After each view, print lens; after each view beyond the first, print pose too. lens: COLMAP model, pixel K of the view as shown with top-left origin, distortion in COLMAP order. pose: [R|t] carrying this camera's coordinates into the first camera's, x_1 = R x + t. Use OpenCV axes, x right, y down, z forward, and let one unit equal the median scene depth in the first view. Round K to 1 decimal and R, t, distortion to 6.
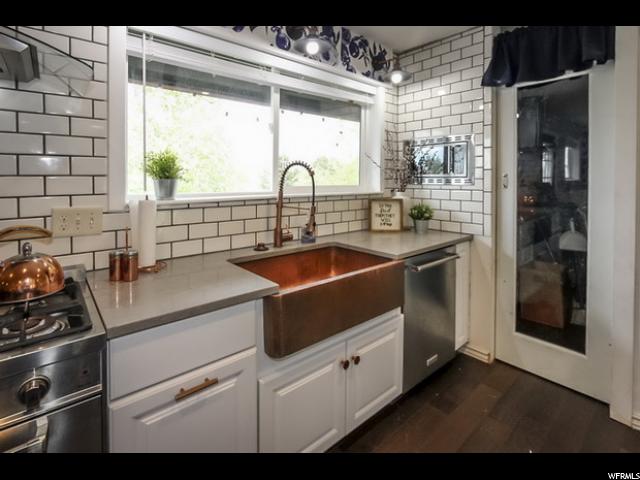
lens RADIAL K [[304.7, 0, 308.9], [0, 304.7, 177.7], [0, 0, 1]] dist [-0.009599, -0.001998]
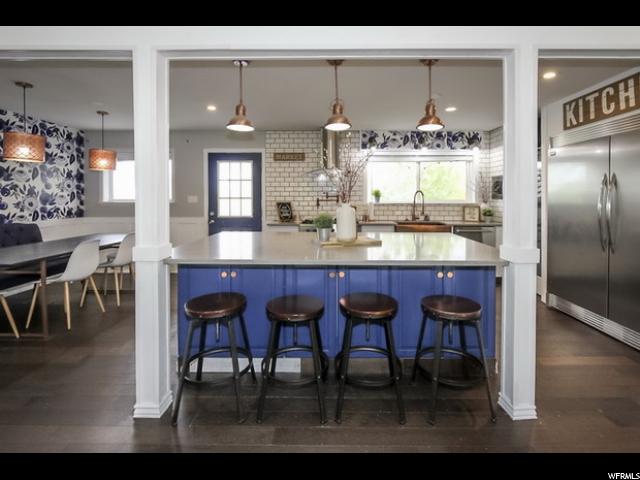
lens RADIAL K [[304.5, 0, 331.3], [0, 304.5, 203.1], [0, 0, 1]] dist [-0.007659, 0.002256]
pose [[0.739926, 0.014547, -0.672530, 1.064436], [0.004851, 0.999625, 0.026959, -0.014200], [0.672670, -0.023211, 0.739578, -1.381537]]
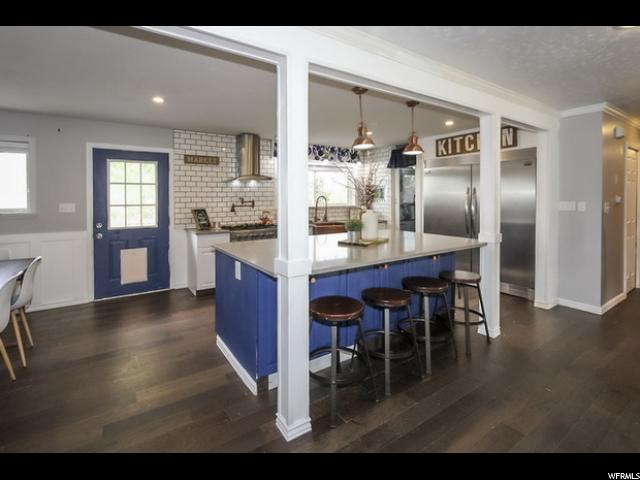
lens RADIAL K [[304.5, 0, 294.8], [0, 304.5, 199.2], [0, 0, 1]] dist [-0.007659, 0.002256]
pose [[0.984176, -0.005033, -0.177120, 0.221459], [0.007270, 0.999902, 0.011984, -0.050774], [0.177042, -0.013082, 0.984116, -1.939191]]
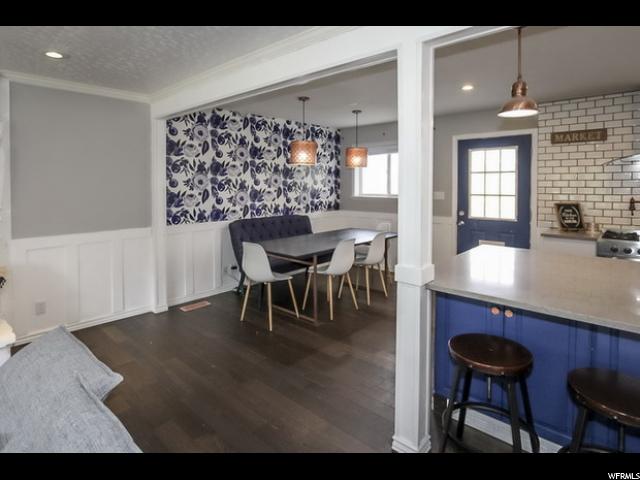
lens RADIAL K [[355.4, 0, 318.2], [0, 355.4, 193.3], [0, 0, 1]] dist [-0.003782, -0.003017]
pose [[0.102216, 0.026514, -0.994409, 0.958627], [0.012868, 0.999526, 0.027973, -0.085278], [0.994679, -0.015655, 0.101826, -1.415159]]
